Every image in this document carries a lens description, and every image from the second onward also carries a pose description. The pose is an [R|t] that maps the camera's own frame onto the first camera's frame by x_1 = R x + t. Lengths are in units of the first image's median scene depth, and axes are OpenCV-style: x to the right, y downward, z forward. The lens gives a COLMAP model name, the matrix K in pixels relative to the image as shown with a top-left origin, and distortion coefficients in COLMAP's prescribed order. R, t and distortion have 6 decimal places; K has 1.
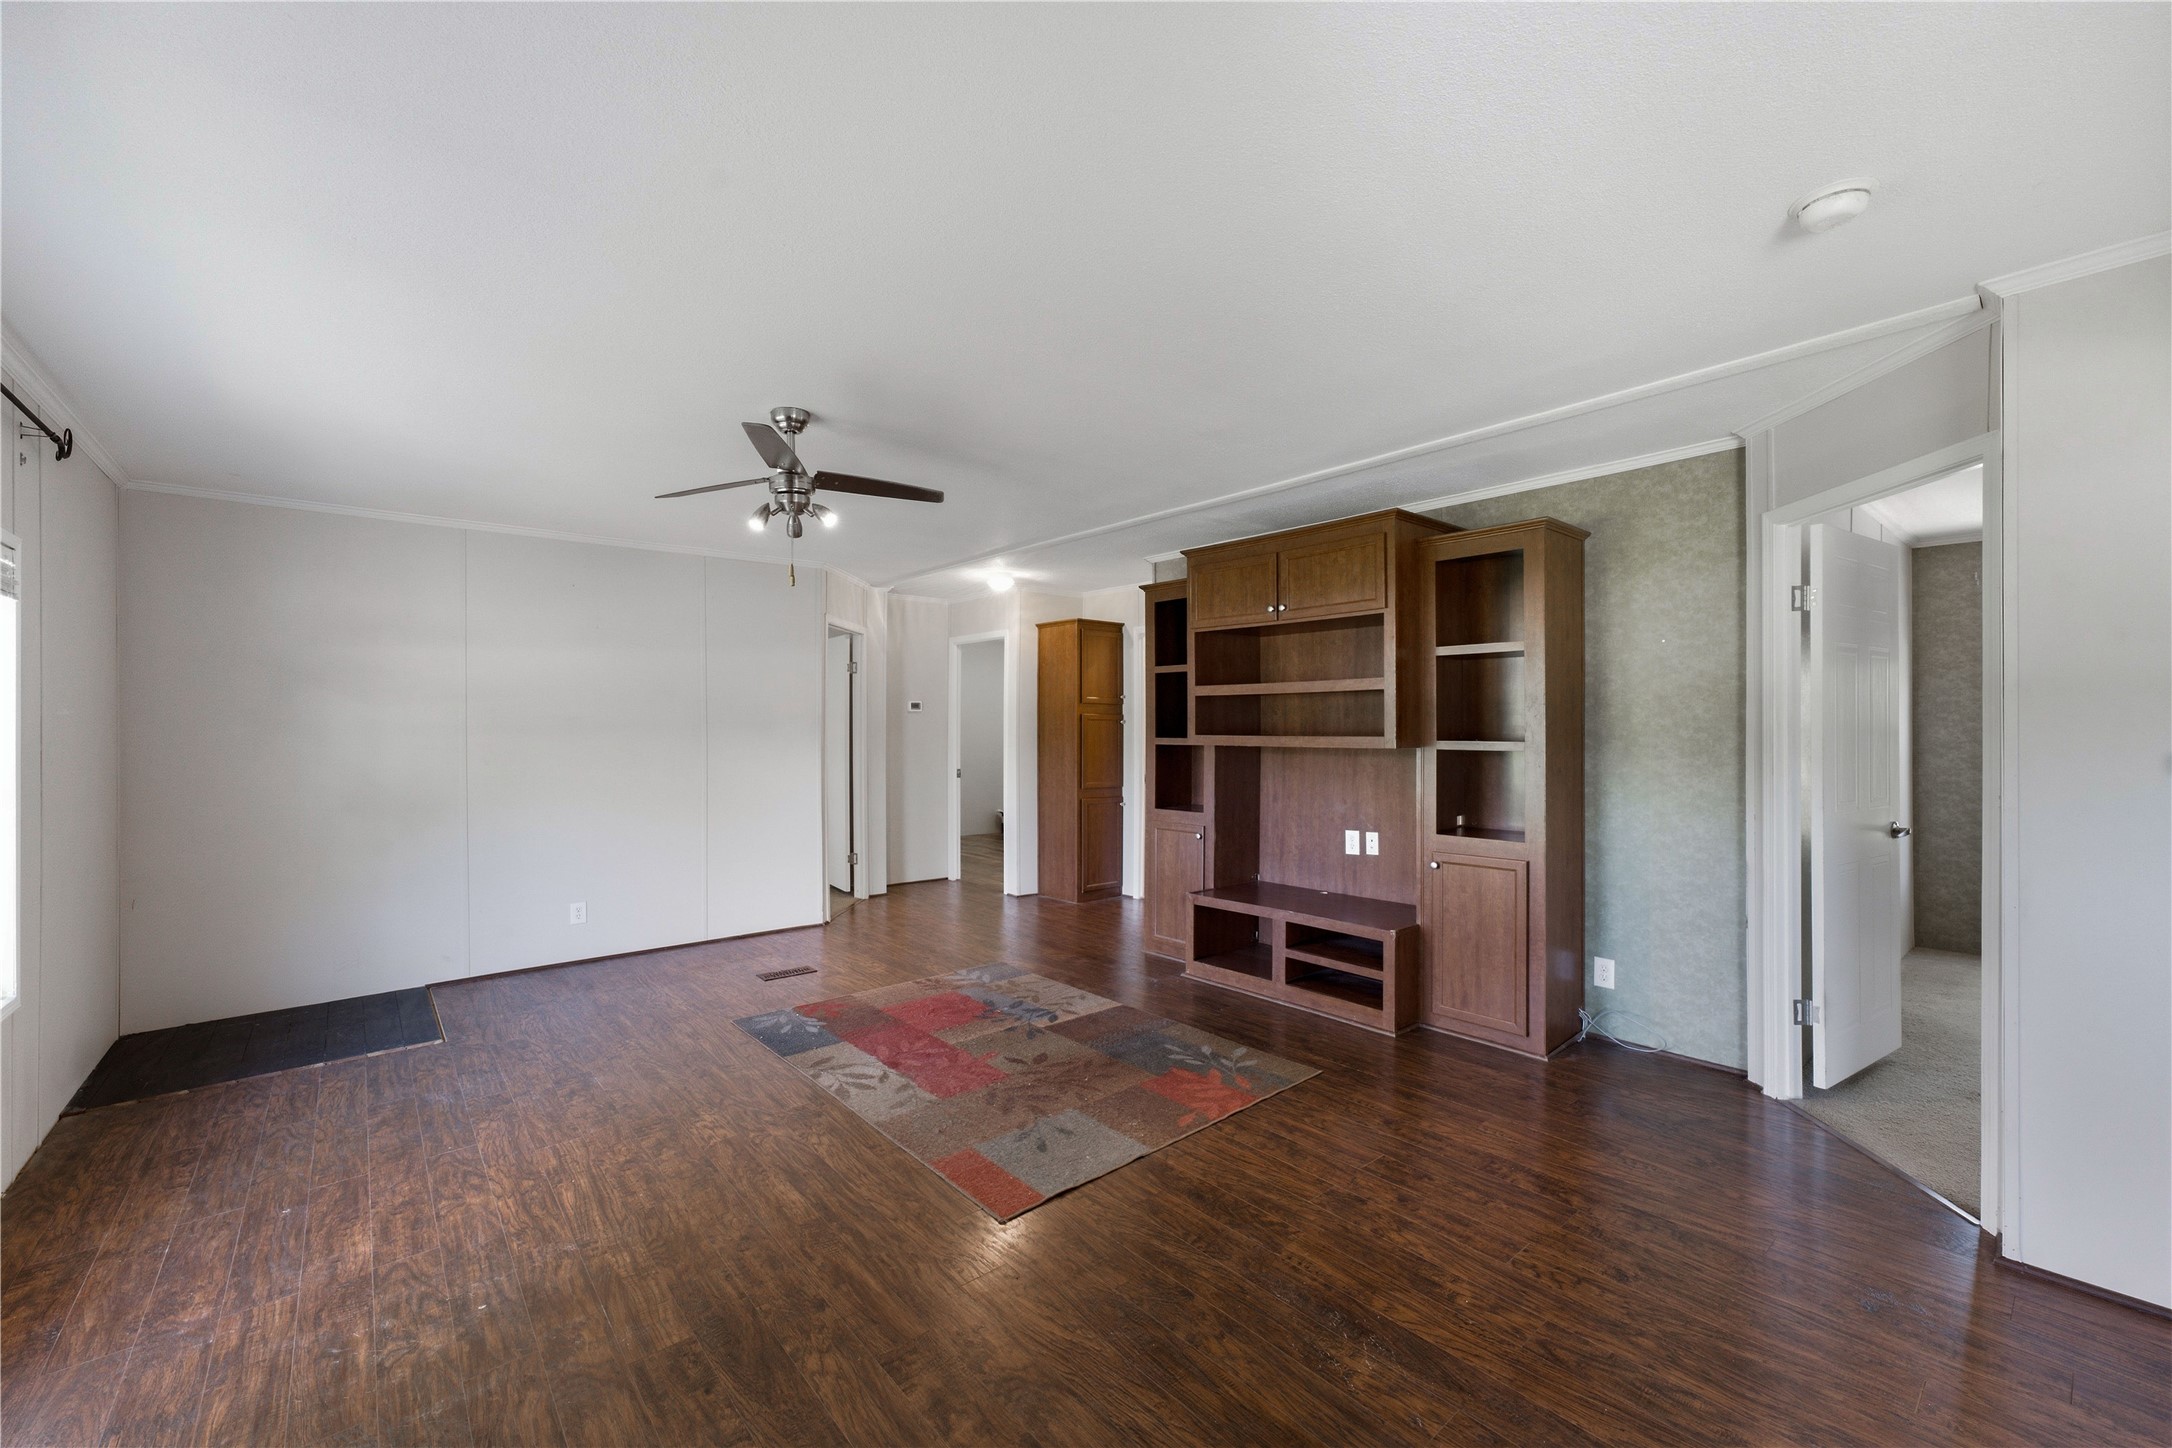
lens RADIAL K [[883.1, 0, 1086.8], [0, 883.1, 718.0], [0, 0, 1]] dist [-0.000508, -0.000196]
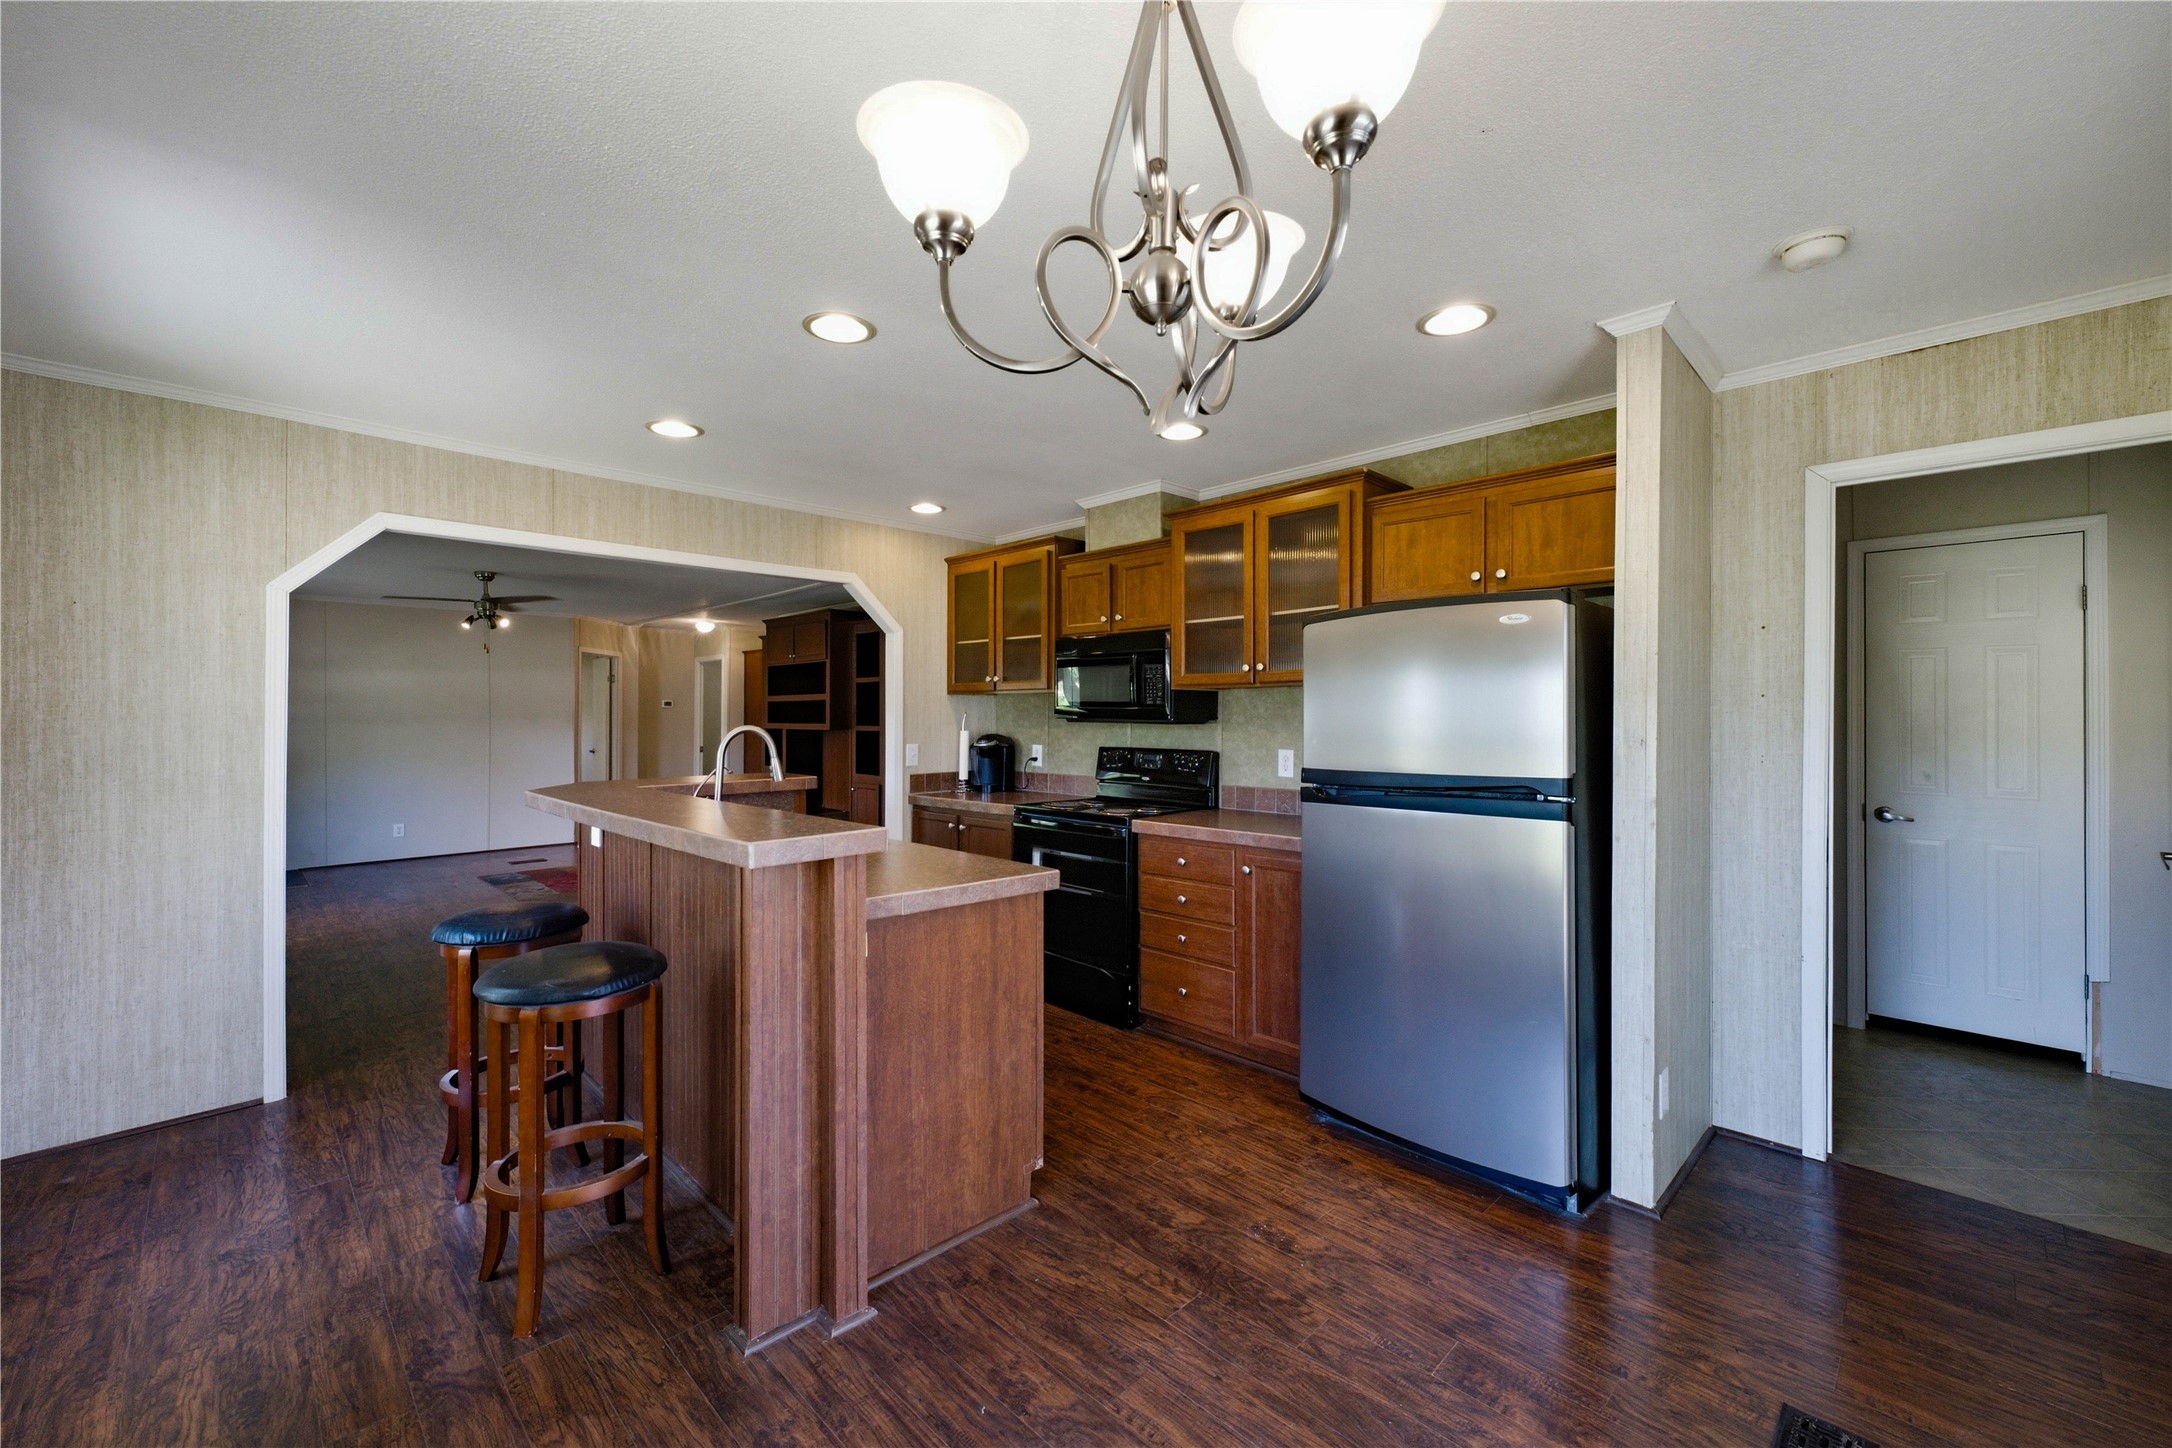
lens RADIAL K [[879.4, 0, 1083.5], [0, 879.4, 711.0], [0, 0, 1]] dist [0.025816, 0.000460]
pose [[0.996600, 0.006285, 0.082148, 0.371476], [-0.006006, 0.999975, -0.003635, -0.002675], [-0.082169, 0.003129, 0.996614, -0.507921]]
